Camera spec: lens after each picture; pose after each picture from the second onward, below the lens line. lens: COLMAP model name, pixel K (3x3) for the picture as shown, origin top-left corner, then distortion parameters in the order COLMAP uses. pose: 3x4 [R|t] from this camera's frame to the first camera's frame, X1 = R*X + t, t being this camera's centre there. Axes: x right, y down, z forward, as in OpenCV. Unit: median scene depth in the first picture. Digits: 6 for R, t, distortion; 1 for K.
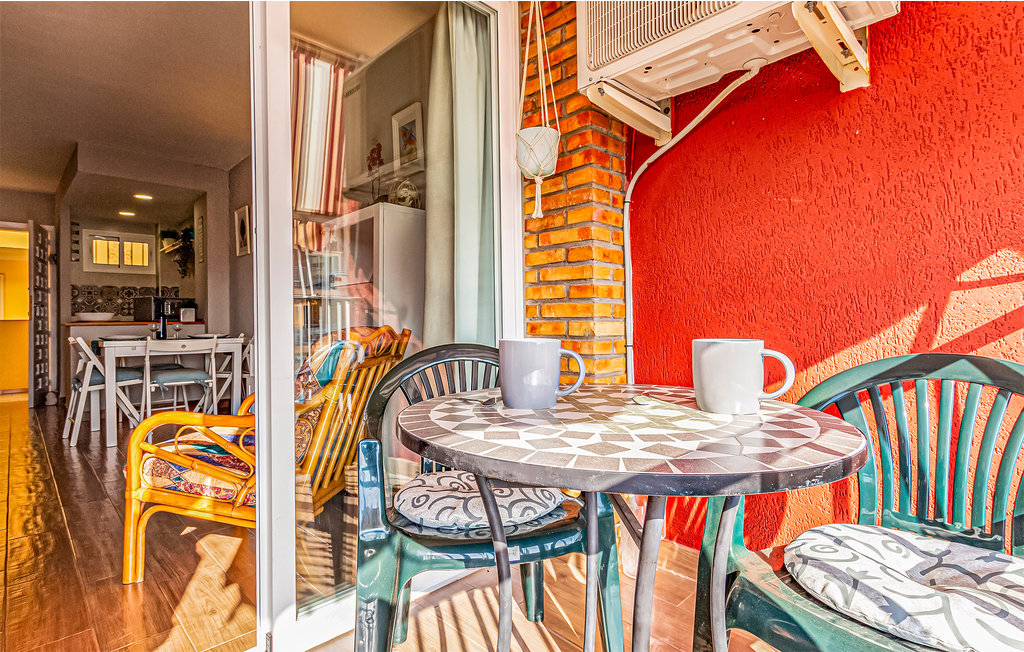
lens RADIAL K [[489.5, 0, 512.7], [0, 489.5, 328.0], [0, 0, 1]] dist [0.001491, -0.000008]
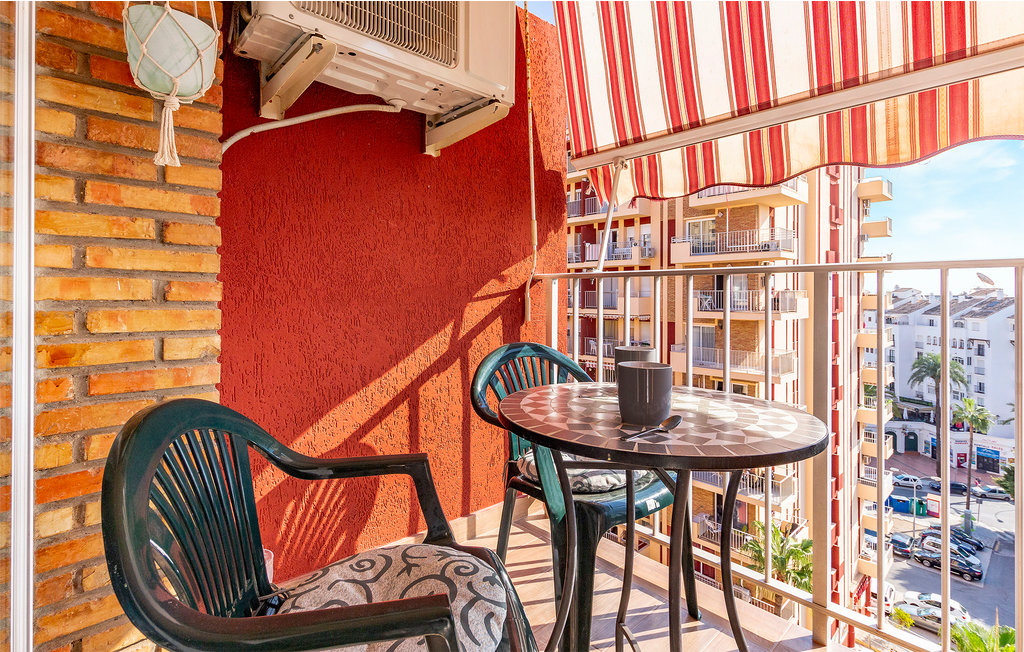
lens RADIAL K [[489.5, 0, 514.3], [0, 489.5, 293.8], [0, 0, 1]] dist [0.001491, -0.000008]
pose [[0.035857, 0.005504, 0.999342, -0.508913], [0.000550, 0.999985, -0.005528, -0.067761], [-0.999357, 0.000747, 0.035853, 0.543002]]
